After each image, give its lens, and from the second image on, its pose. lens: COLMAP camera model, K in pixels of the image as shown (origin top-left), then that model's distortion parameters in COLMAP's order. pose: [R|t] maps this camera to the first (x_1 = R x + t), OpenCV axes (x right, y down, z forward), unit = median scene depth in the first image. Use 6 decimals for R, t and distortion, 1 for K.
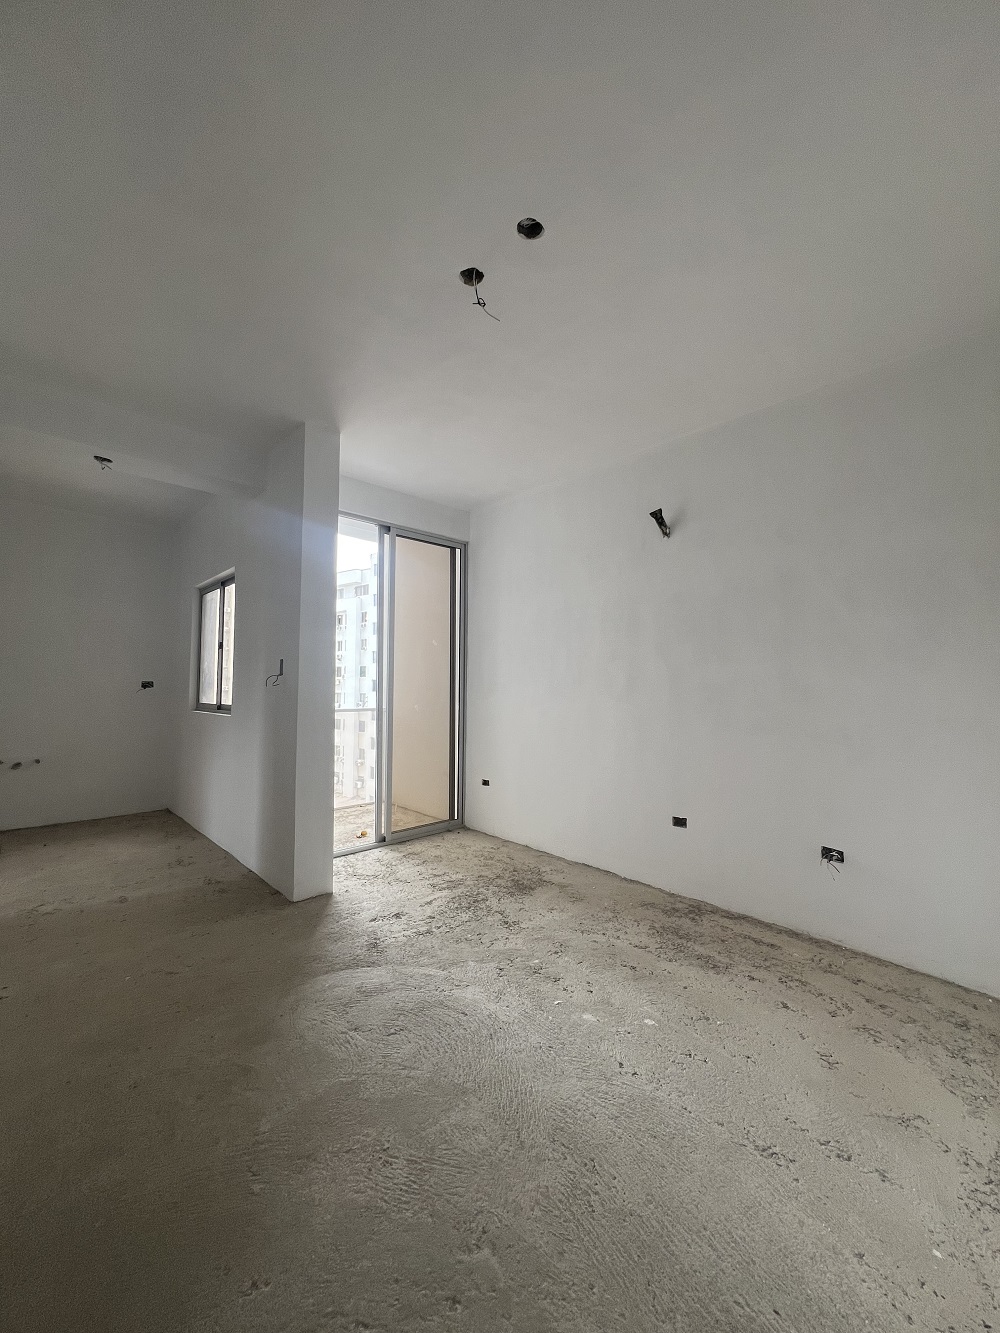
lens RADIAL K [[582.7, 0, 500.0], [0, 582.7, 666.5], [0, 0, 1]] dist [0.000970, 0.000233]
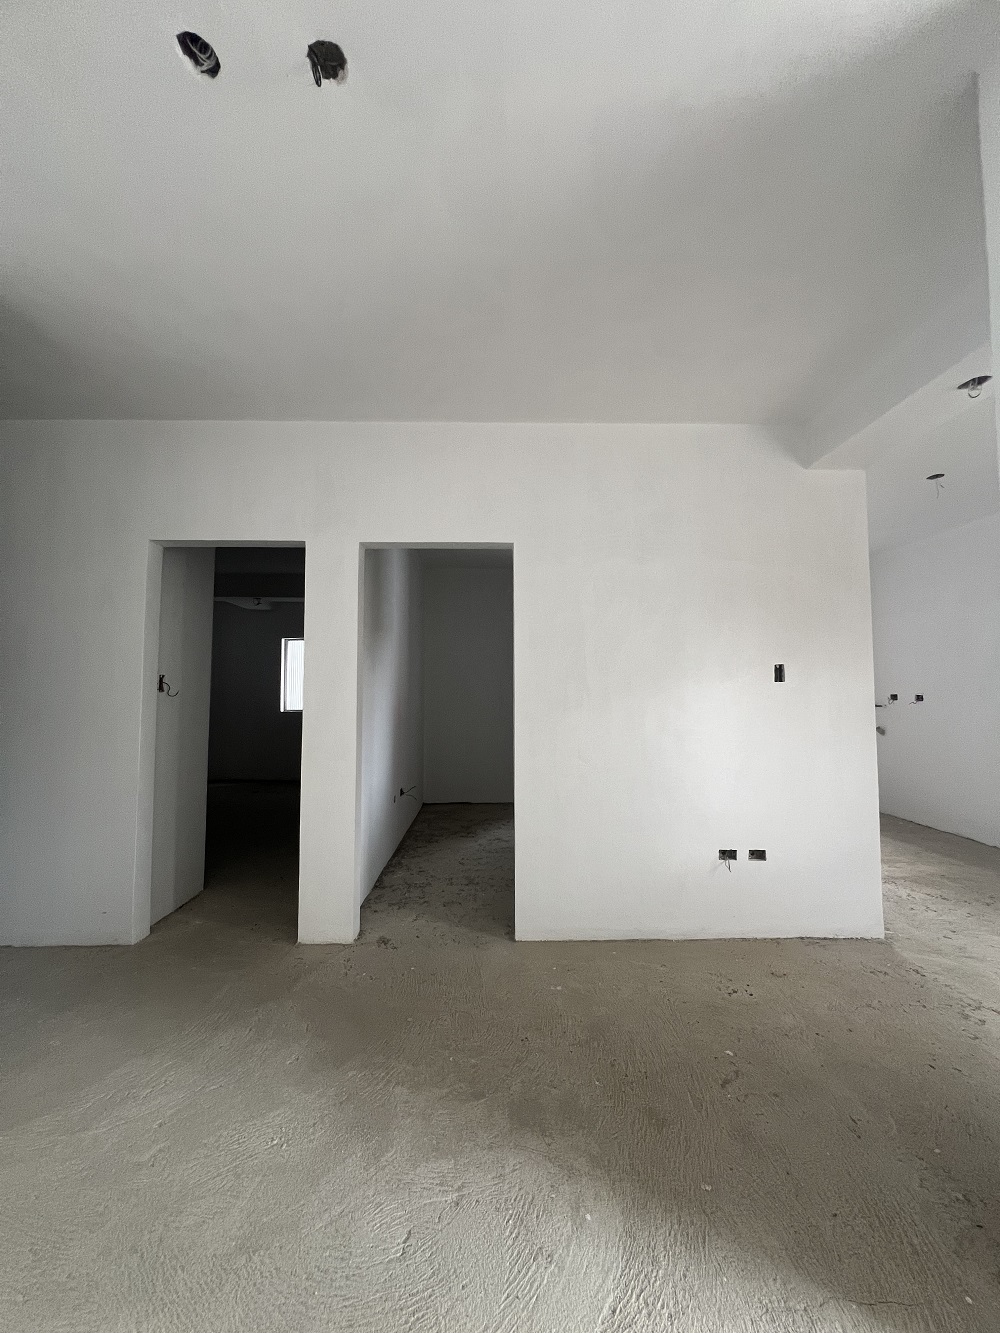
lens RADIAL K [[582.7, 0, 500.0], [0, 582.7, 666.5], [0, 0, 1]] dist [0.000970, 0.000233]
pose [[-0.716164, -0.047147, -0.696337, 0.246505], [0.021449, 0.995758, -0.089480, 0.071132], [0.697602, -0.079018, -0.712115, 1.771388]]
